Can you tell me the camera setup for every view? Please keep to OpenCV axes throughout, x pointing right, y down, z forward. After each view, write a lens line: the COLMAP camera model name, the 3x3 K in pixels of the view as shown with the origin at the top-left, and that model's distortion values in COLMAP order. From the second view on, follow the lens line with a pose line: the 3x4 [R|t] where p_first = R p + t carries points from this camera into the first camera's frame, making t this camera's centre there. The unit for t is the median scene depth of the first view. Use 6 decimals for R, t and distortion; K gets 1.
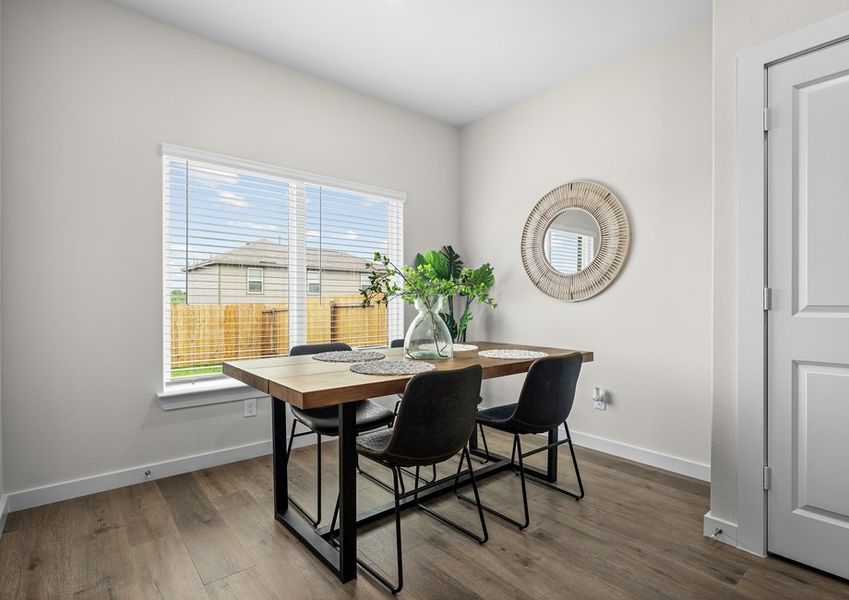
lens RADIAL K [[435.1, 0, 420.7], [0, 435.1, 303.9], [0, 0, 1]] dist [-0.004330, 0.000402]
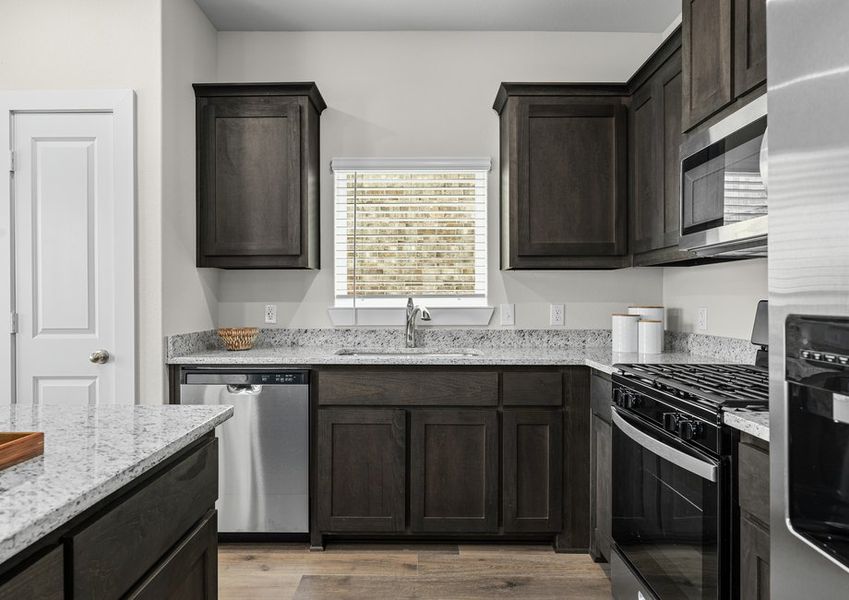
lens RADIAL K [[536.5, 0, 421.5], [0, 536.5, 298.4], [0, 0, 1]] dist [-0.003525, 0.002899]
pose [[0.634028, -0.005026, 0.773293, 0.304372], [0.006835, 0.999976, 0.000895, -0.051825], [-0.773279, 0.004718, 0.634048, -0.509374]]
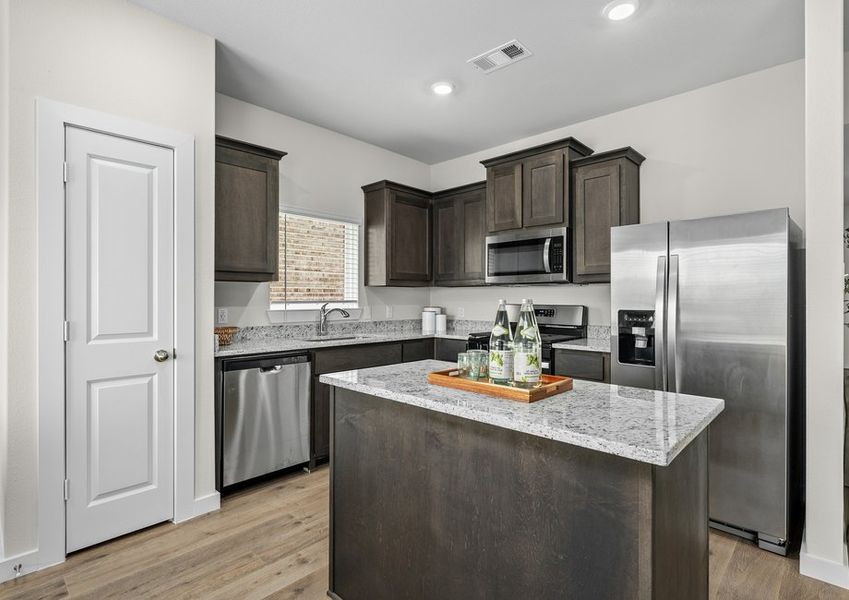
lens RADIAL K [[426.9, 0, 418.8], [0, 426.9, 297.5], [0, 0, 1]] dist [0.000434, -0.000859]
pose [[-0.117045, -0.000874, 0.993126, -0.313871], [0.002626, 0.999996, 0.001190, -0.073594], [-0.993123, 0.002747, -0.117042, 0.165259]]
